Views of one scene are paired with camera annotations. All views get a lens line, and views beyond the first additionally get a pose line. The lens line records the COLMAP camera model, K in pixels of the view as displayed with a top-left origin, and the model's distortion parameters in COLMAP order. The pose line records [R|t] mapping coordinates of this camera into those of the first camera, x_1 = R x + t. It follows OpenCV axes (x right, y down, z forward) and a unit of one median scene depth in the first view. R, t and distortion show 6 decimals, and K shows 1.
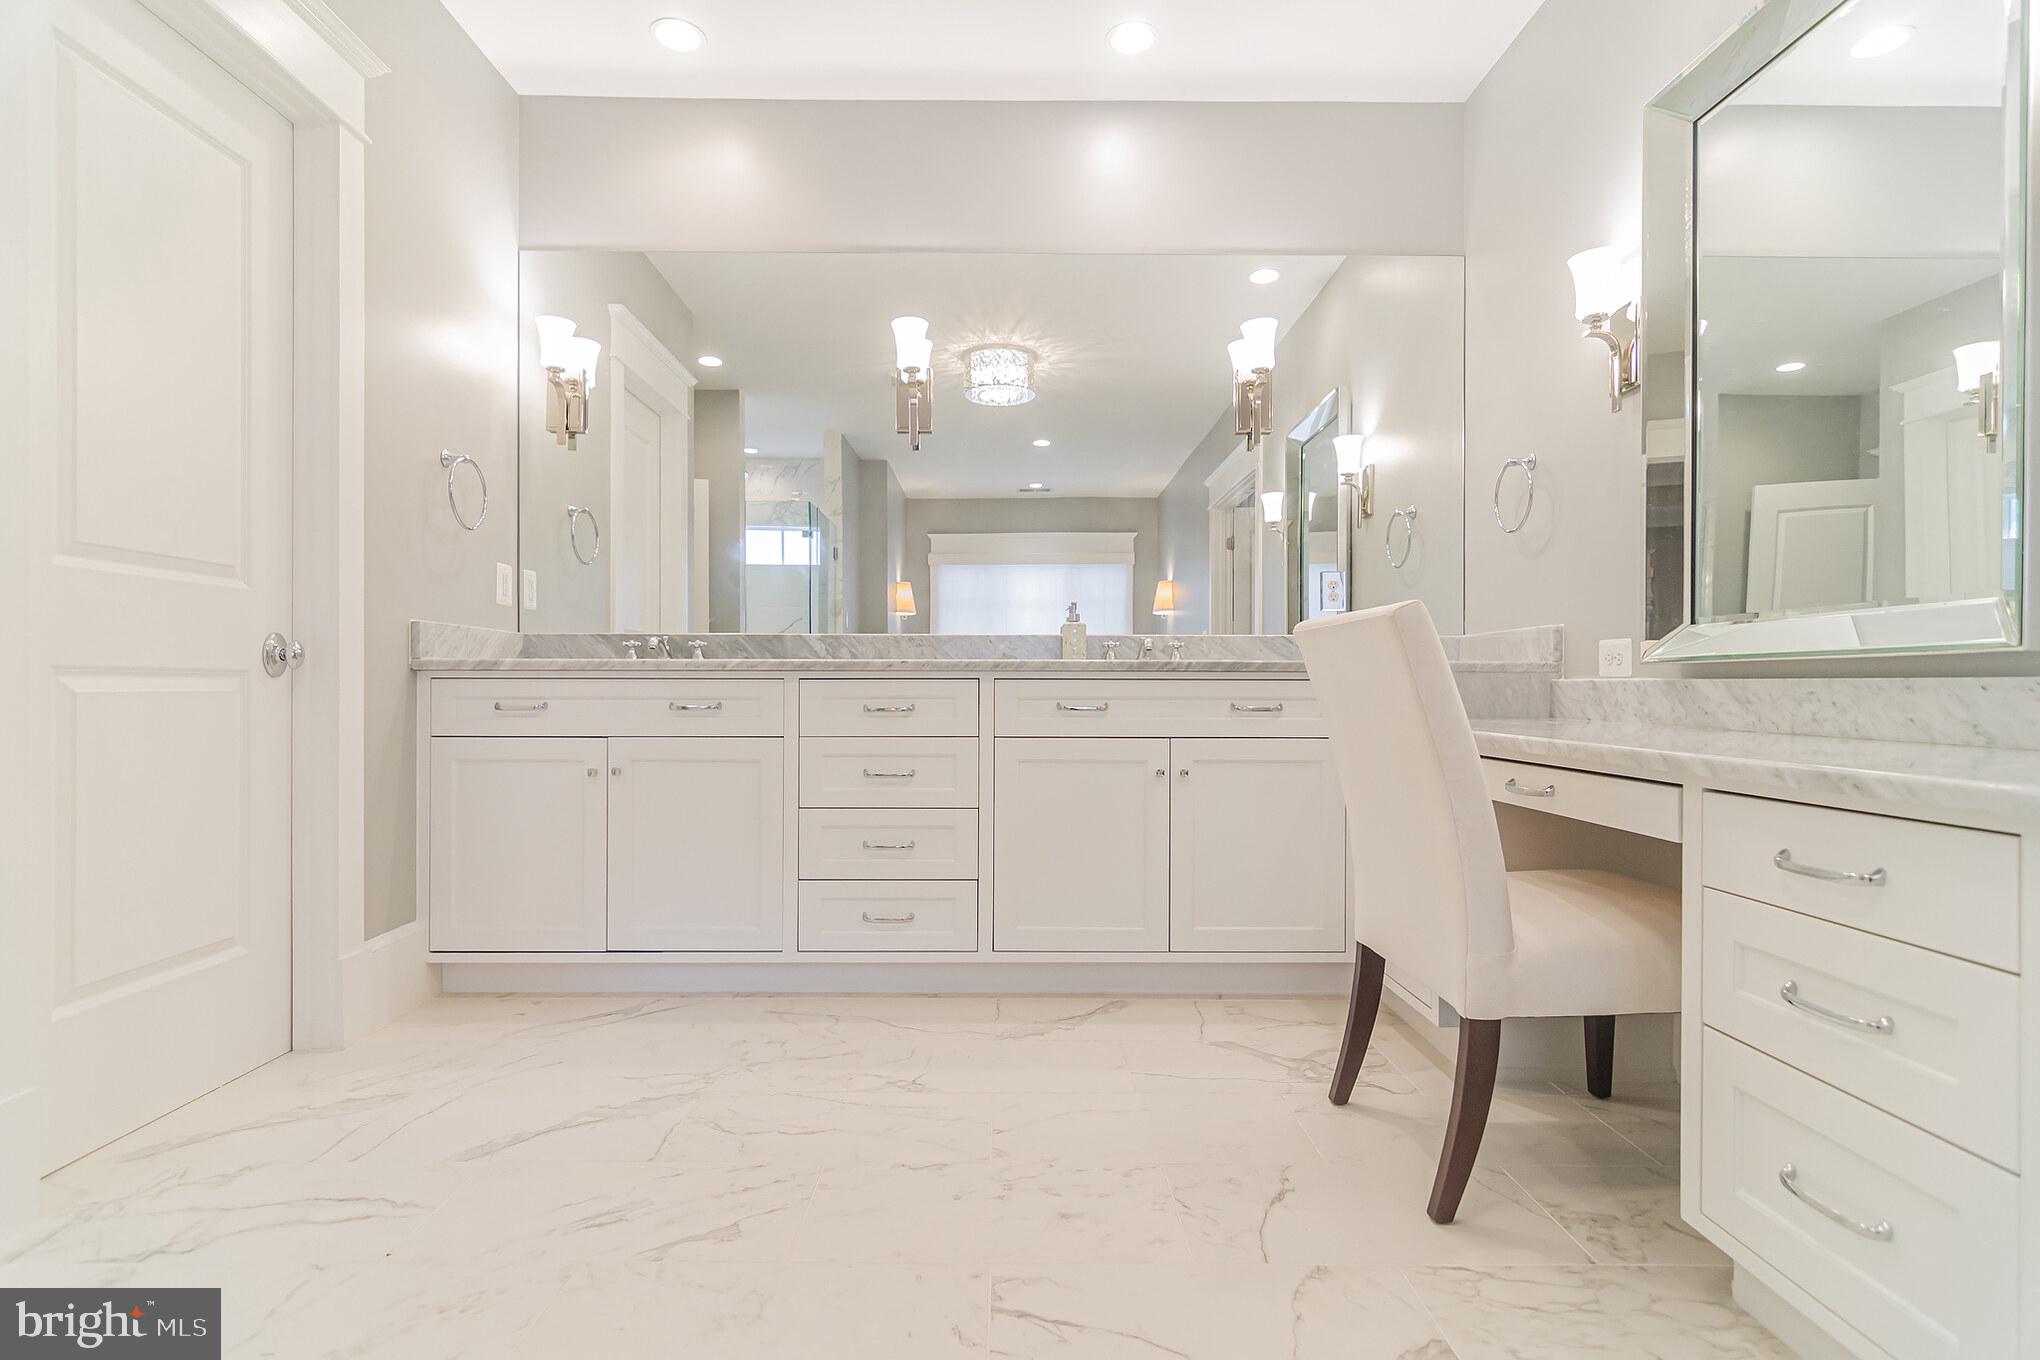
lens RADIAL K [[976.6, 0, 1016.2], [0, 976.6, 685.9], [0, 0, 1]] dist [0.004219, 0.000409]
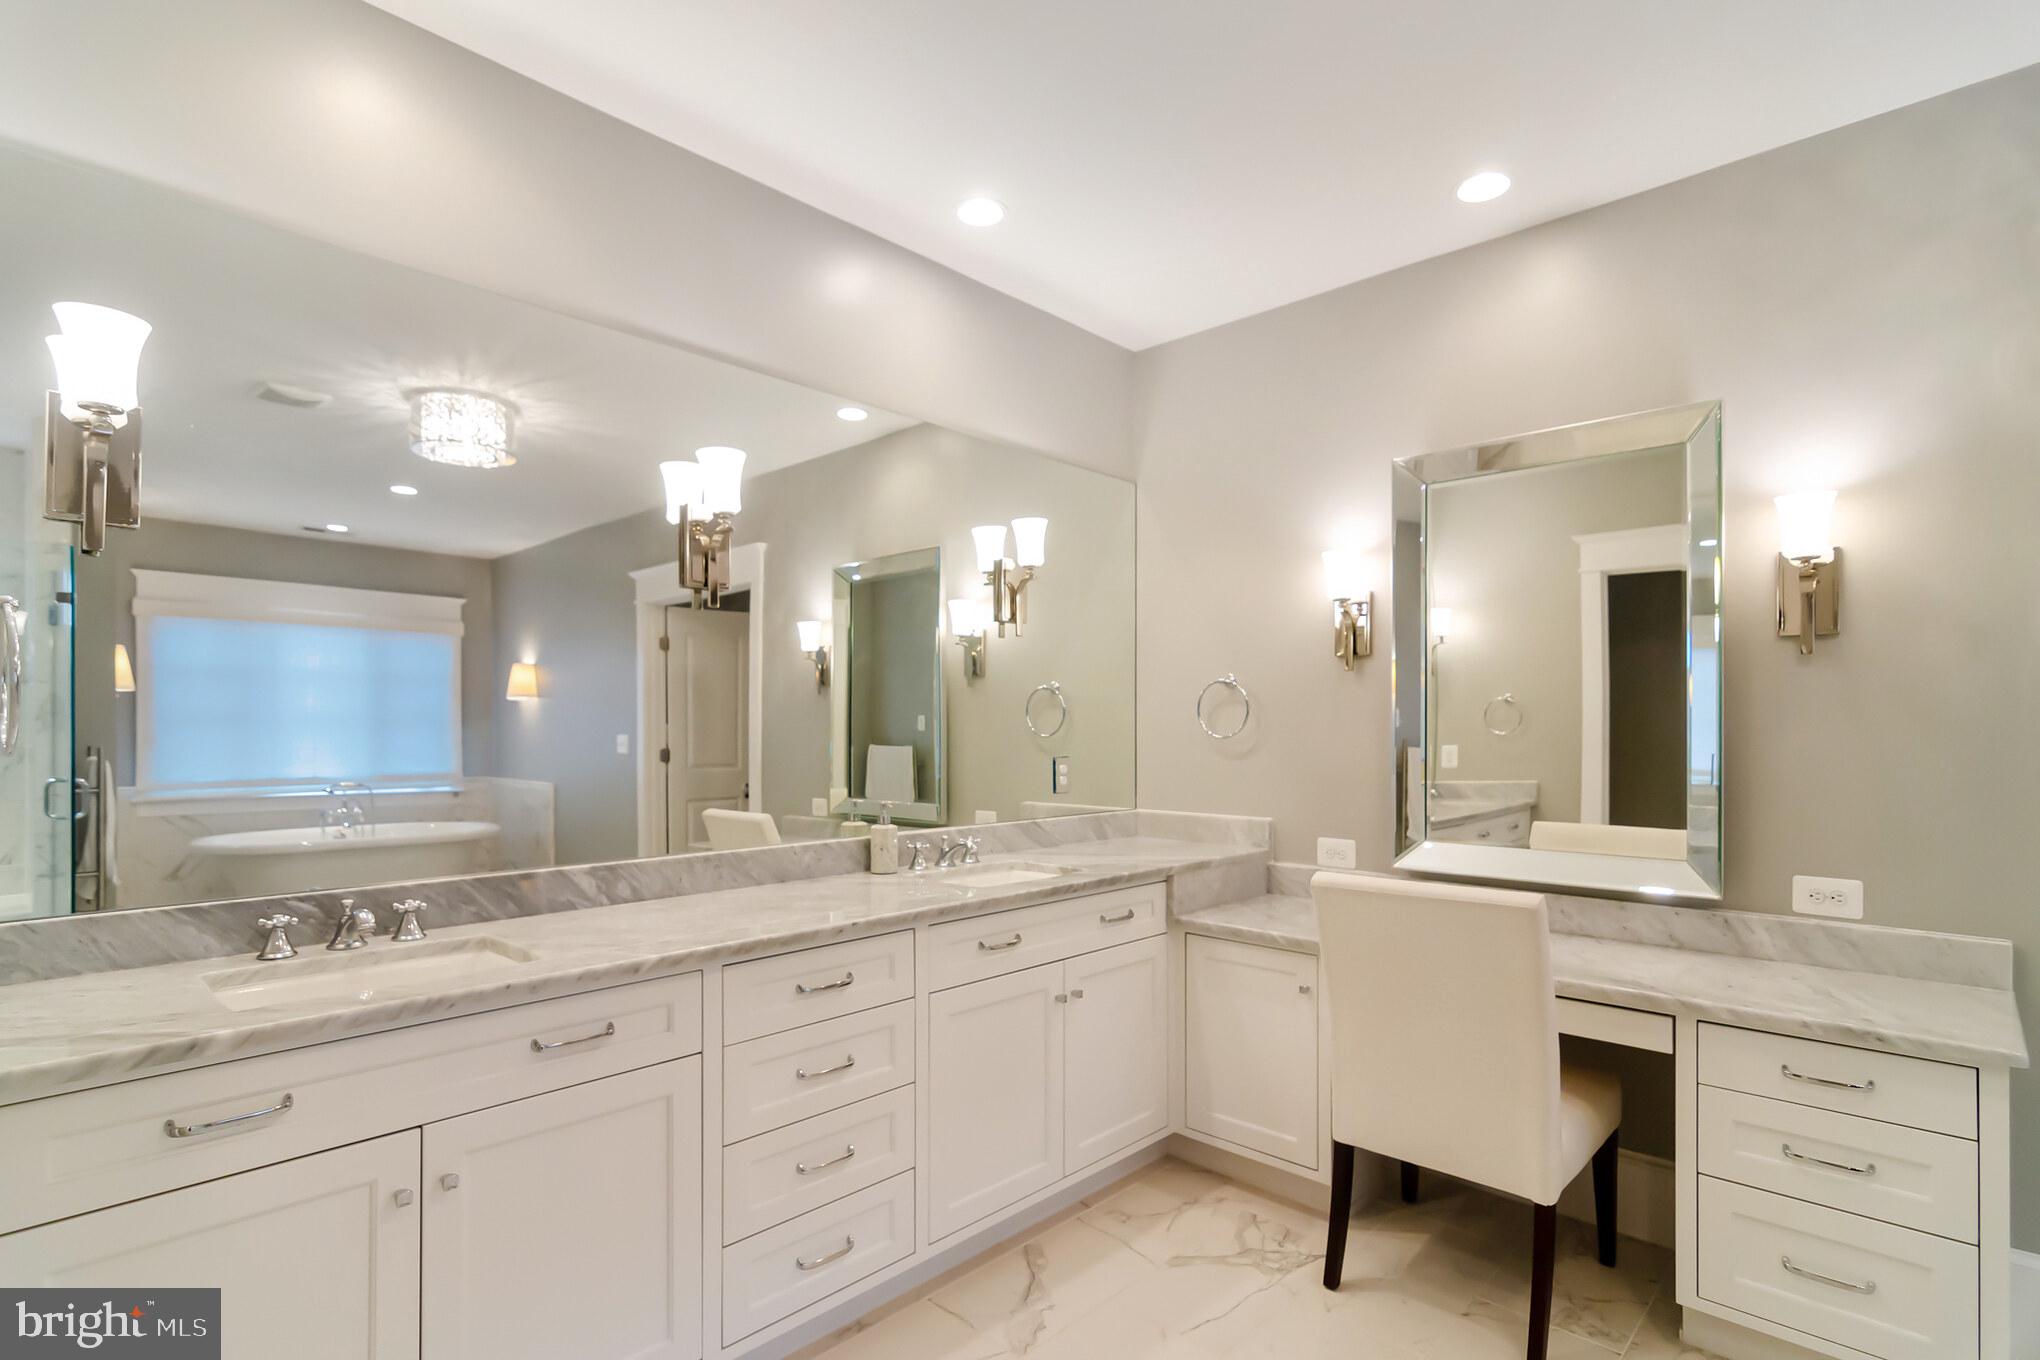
lens RADIAL K [[976.6, 0, 1013.3], [0, 976.6, 726.5], [0, 0, 1]] dist [0.004219, 0.000409]
pose [[0.697584, 0.000538, 0.716503, -0.584274], [0.001485, 0.999996, -0.002197, -0.179521], [-0.716502, 0.002597, 0.697580, 0.351213]]
